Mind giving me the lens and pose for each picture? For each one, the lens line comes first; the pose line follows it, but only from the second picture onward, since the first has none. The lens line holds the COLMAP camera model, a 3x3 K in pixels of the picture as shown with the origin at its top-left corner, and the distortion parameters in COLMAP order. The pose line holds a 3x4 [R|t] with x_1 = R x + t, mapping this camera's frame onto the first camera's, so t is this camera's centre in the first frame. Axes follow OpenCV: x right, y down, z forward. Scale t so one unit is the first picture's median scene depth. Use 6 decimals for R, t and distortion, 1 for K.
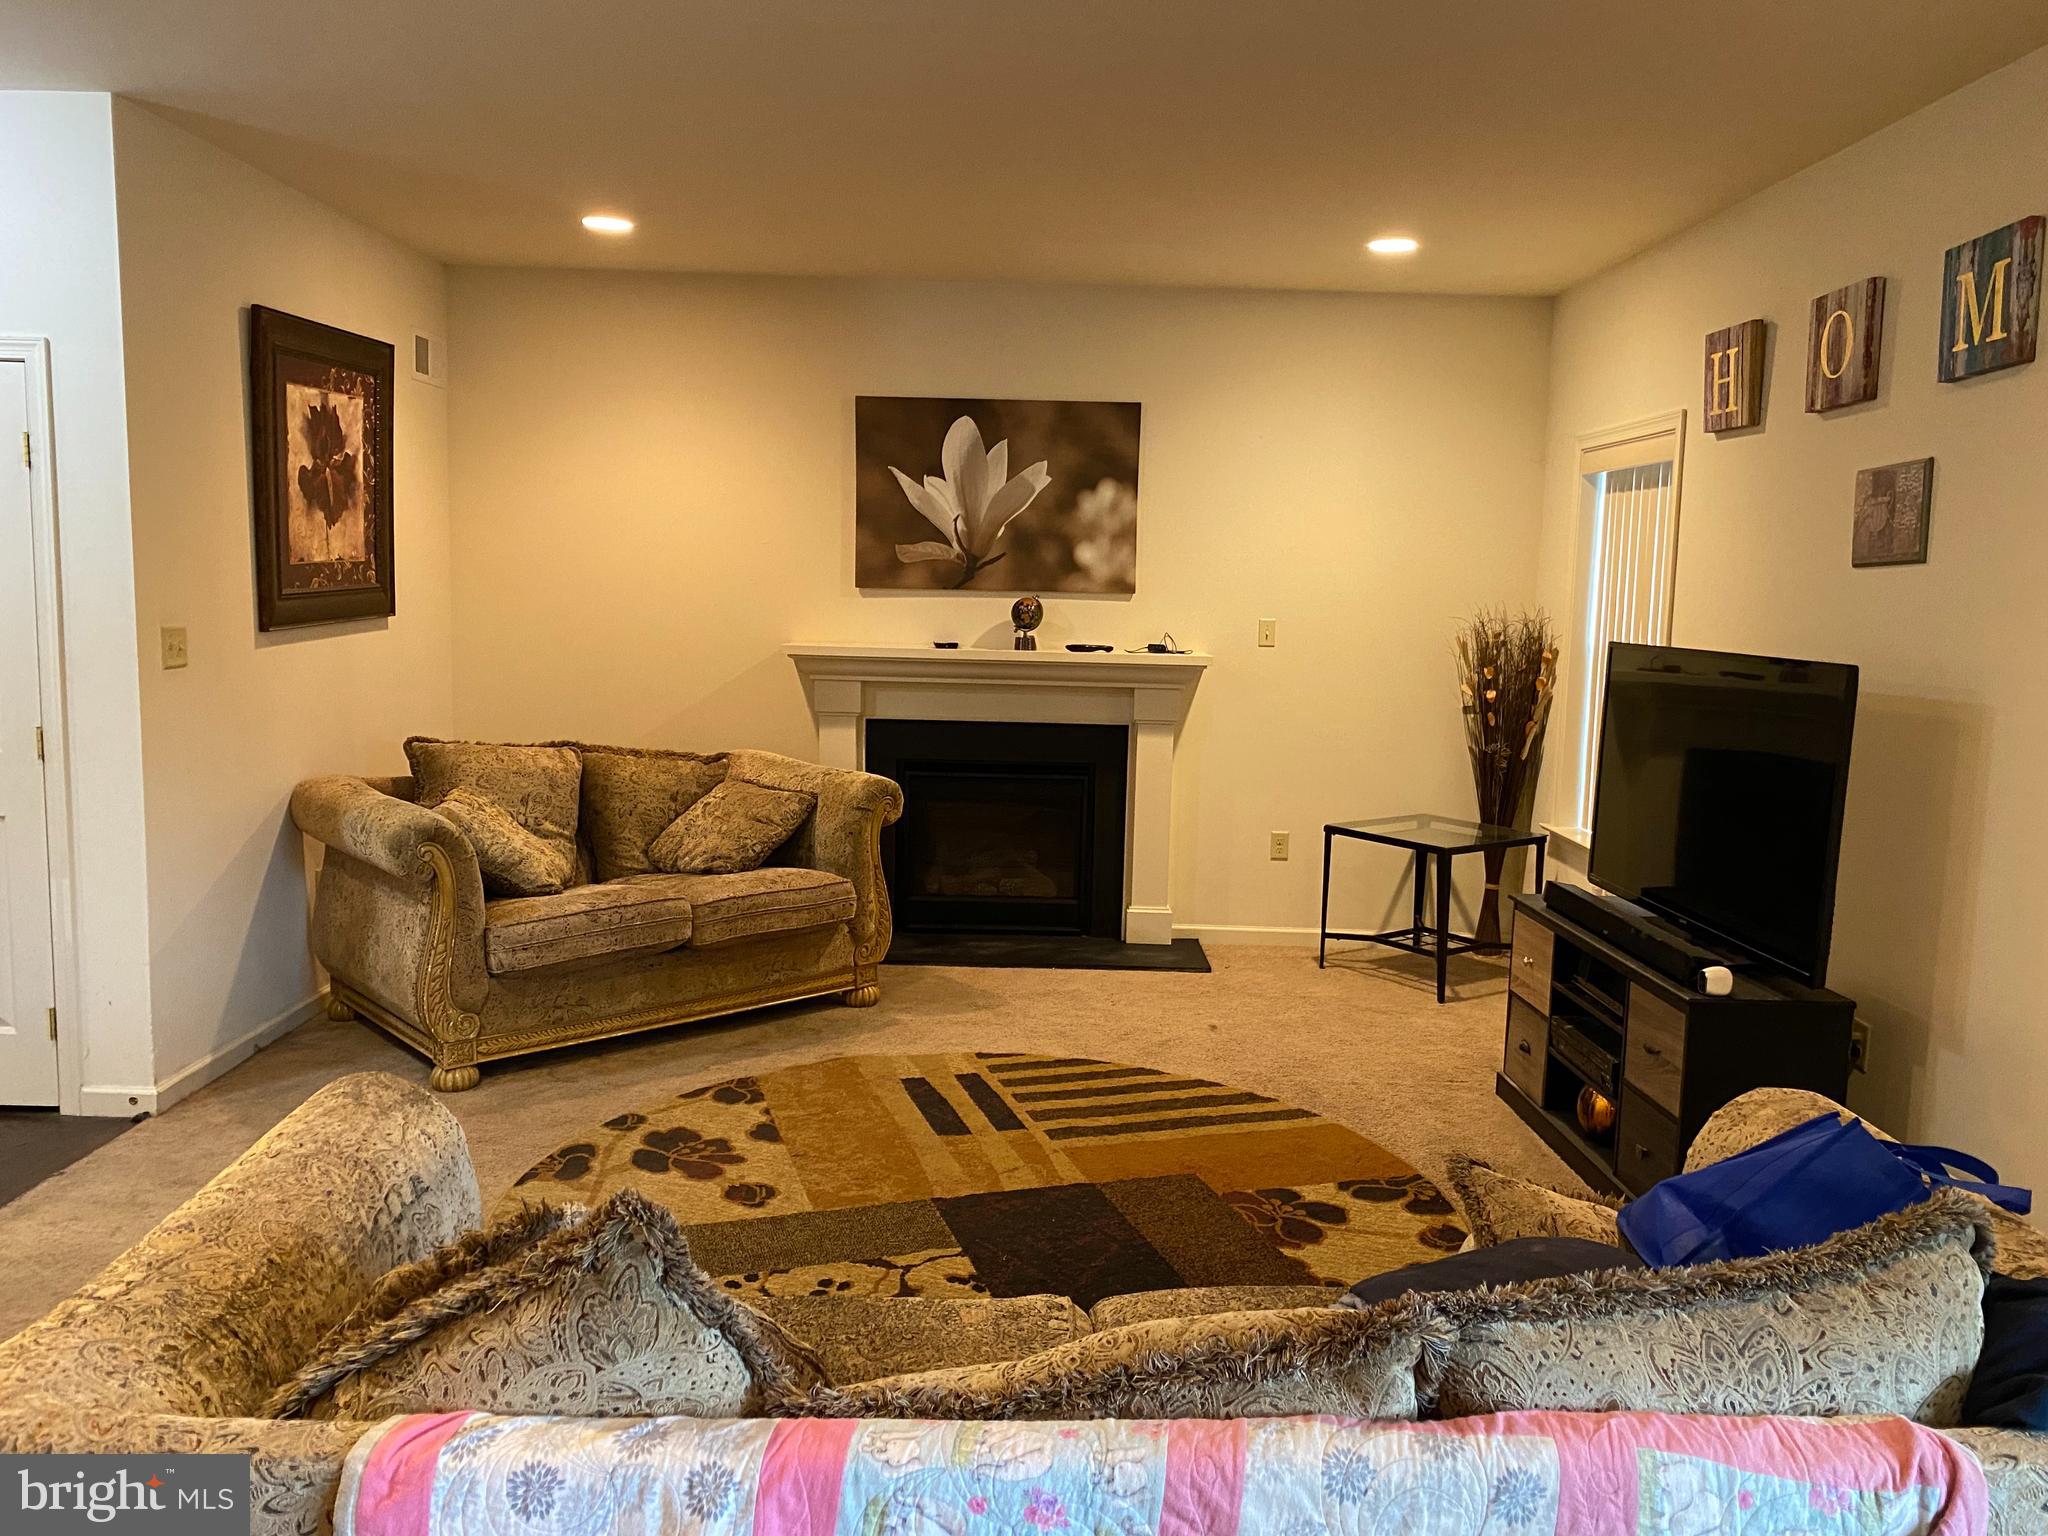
lens RADIAL K [[1529.4, 0, 1029.8], [0, 1529.4, 737.0], [0, 0, 1]] dist [0.115609, -0.213703]
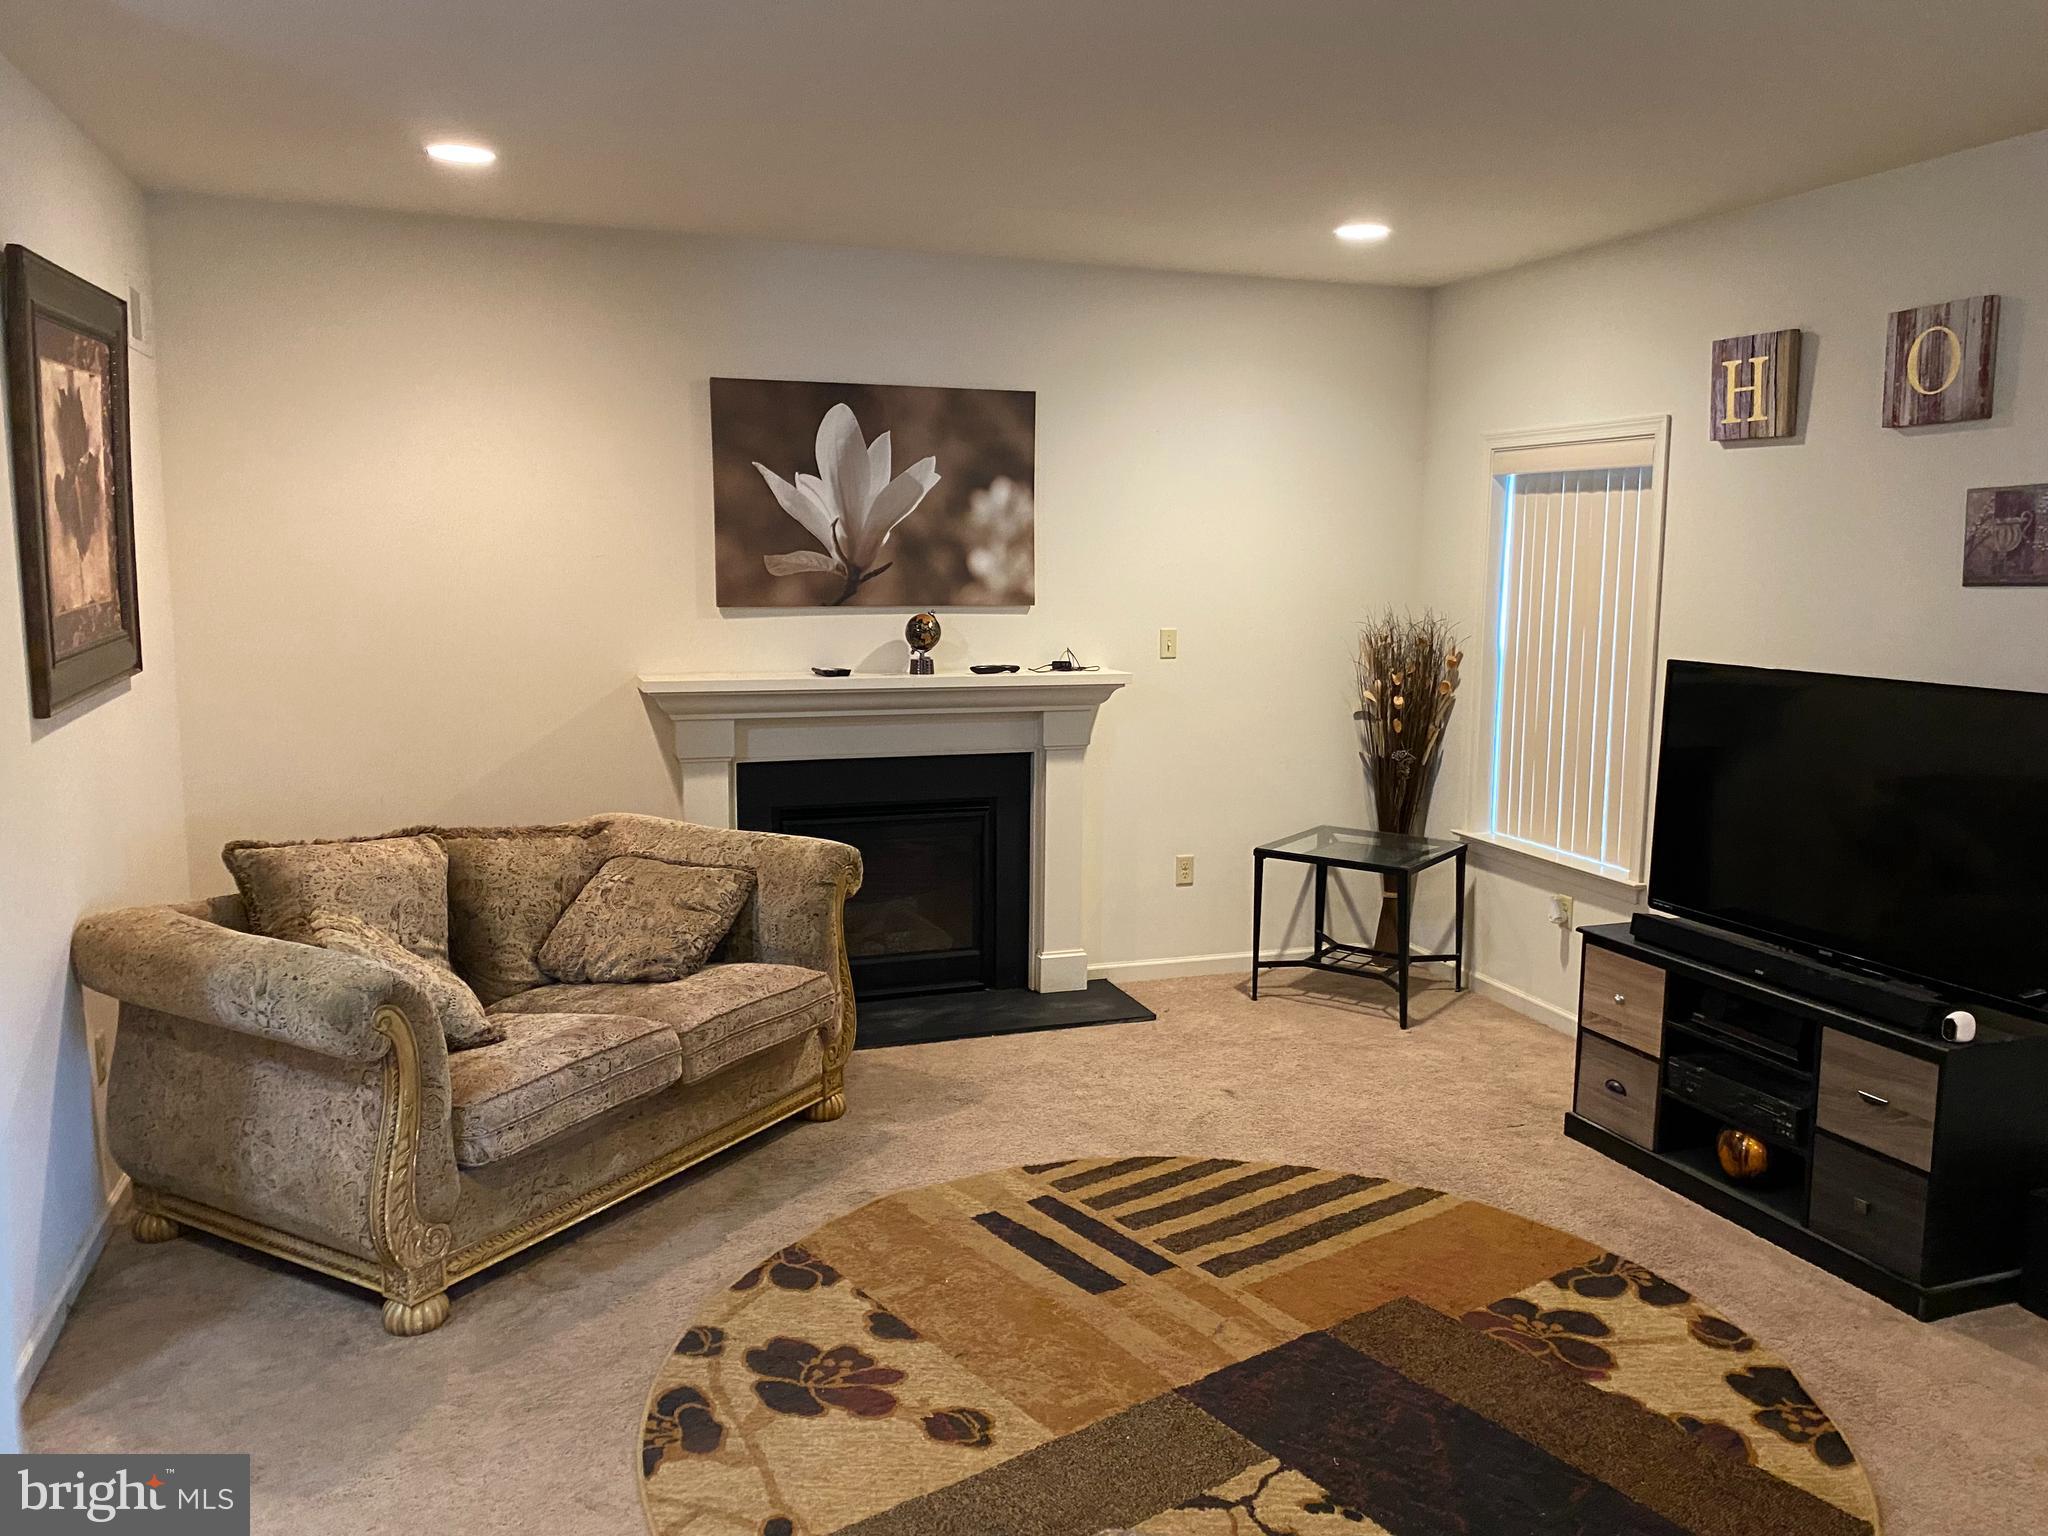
lens RADIAL K [[1544.2, 0, 1033.6], [0, 1544.2, 739.1], [0, 0, 1]] dist [0.059009, -0.067624]
pose [[0.946671, -0.056109, 0.317278, -0.261955], [0.048670, 0.998323, 0.031331, -0.051842], [-0.318504, -0.014218, 0.947815, 0.171704]]
